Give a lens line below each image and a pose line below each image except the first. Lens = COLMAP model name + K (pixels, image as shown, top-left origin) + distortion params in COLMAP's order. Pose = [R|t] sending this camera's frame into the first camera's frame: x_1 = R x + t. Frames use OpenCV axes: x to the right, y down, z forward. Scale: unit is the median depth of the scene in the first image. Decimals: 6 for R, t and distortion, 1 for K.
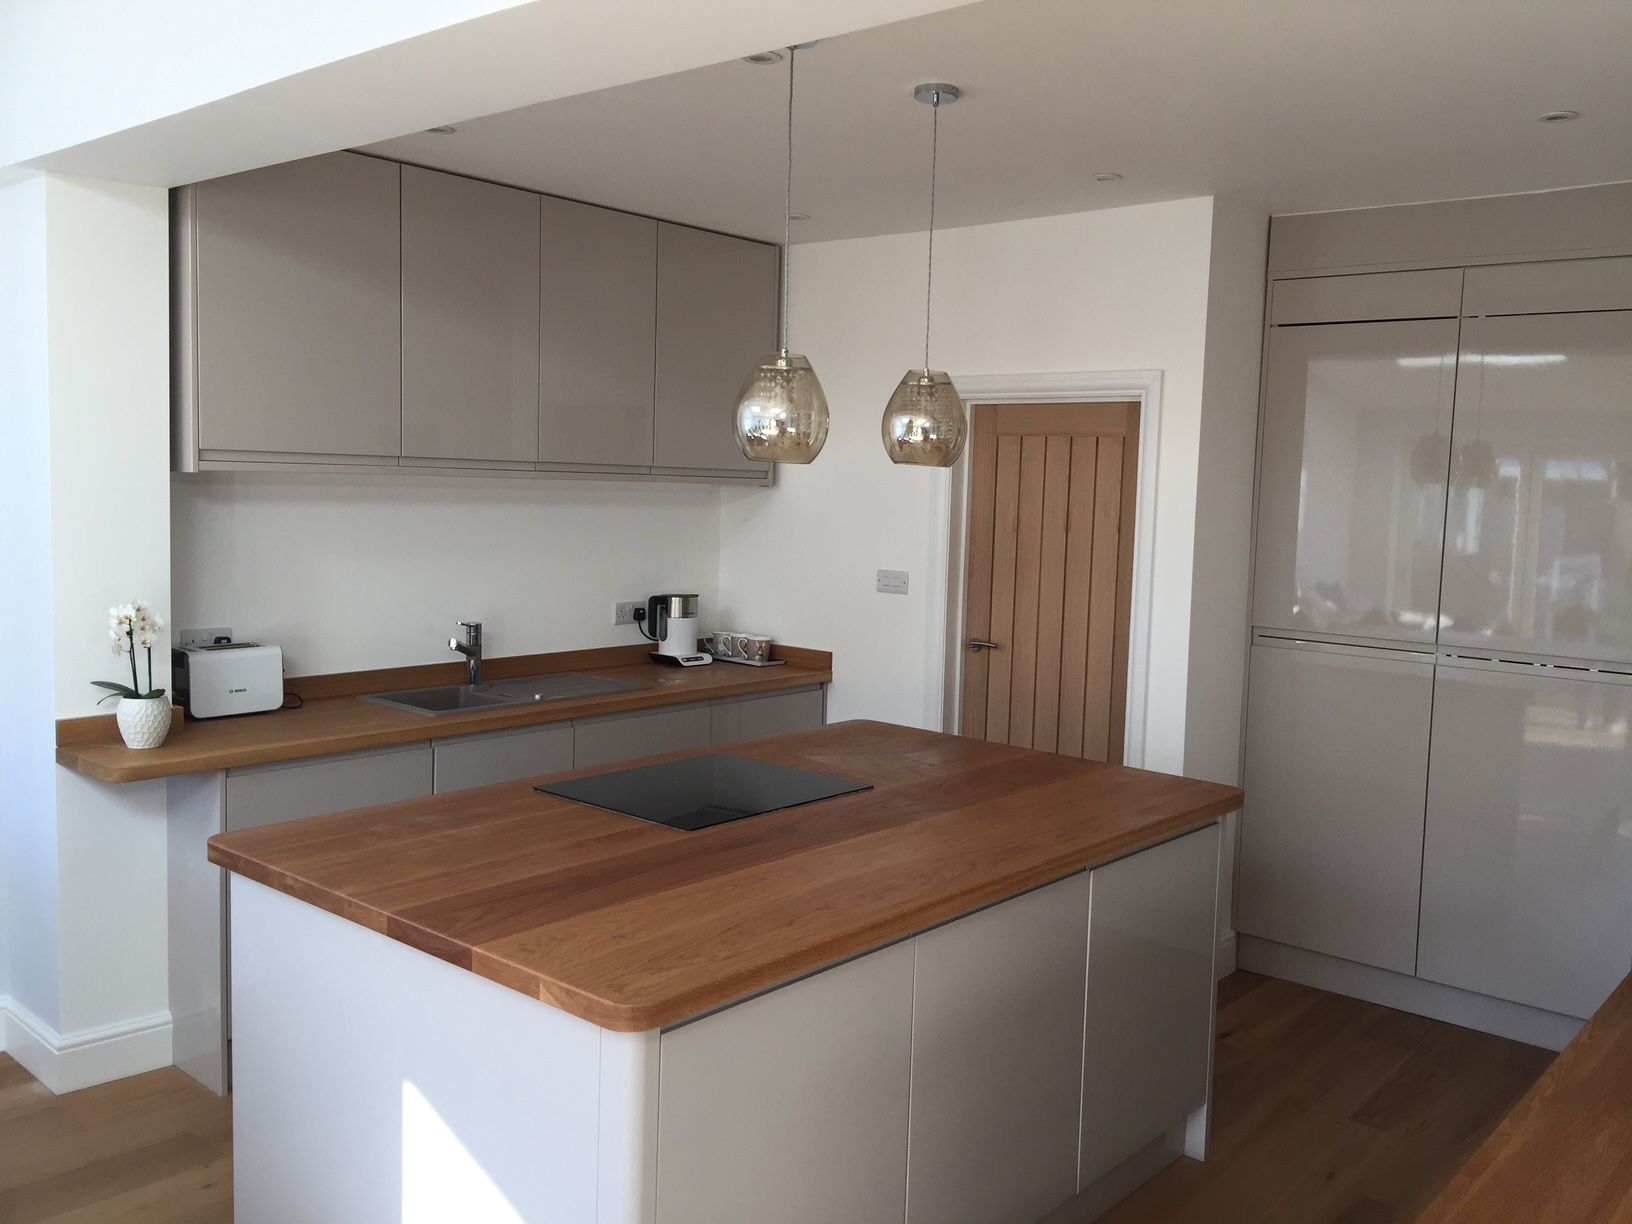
lens RADIAL K [[1354.1, 0, 828.2], [0, 1354.1, 613.2], [0, 0, 1]] dist [0.014276, -0.011286]
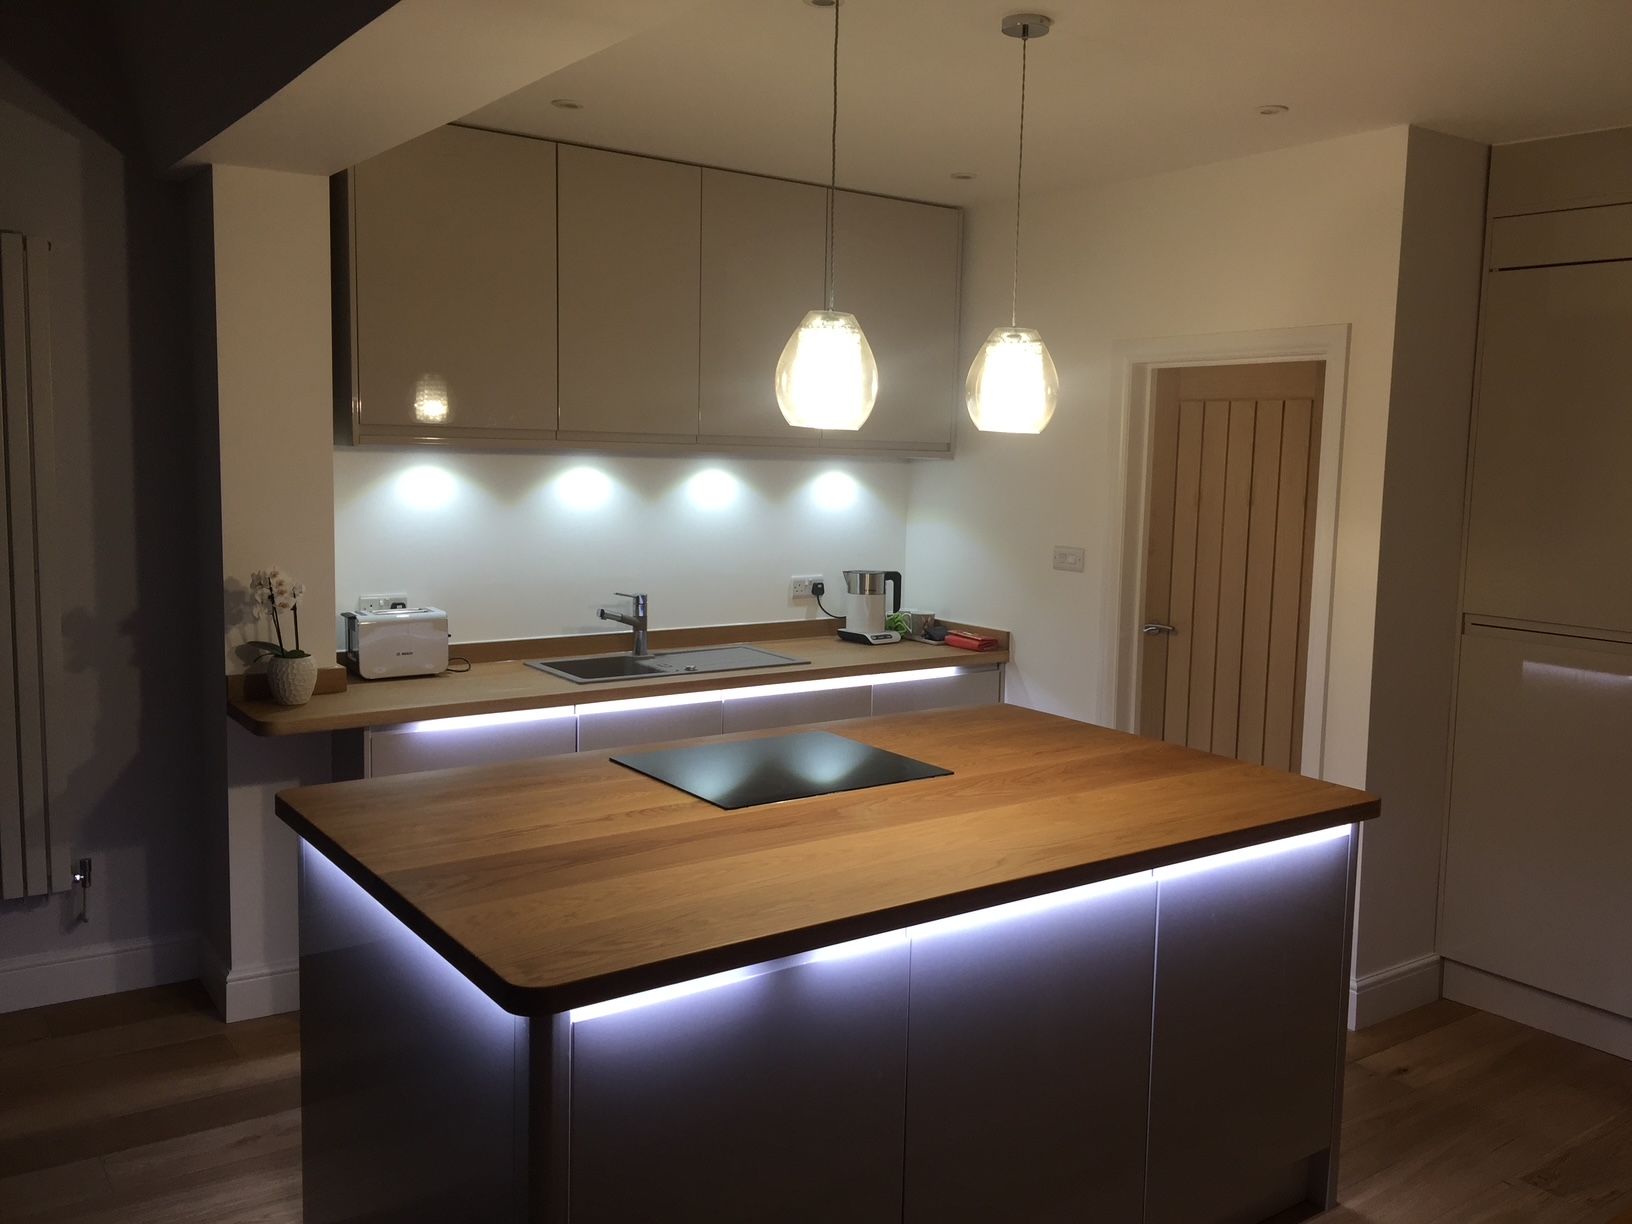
lens RADIAL K [[1354.1, 0, 811.0], [0, 1354.1, 606.5], [0, 0, 1]] dist [0.014276, -0.011286]
pose [[0.973836, 0.018445, -0.226503, 0.096301], [-0.016172, 0.999799, 0.011888, 0.001702], [0.226676, -0.007914, 0.973938, 0.041407]]
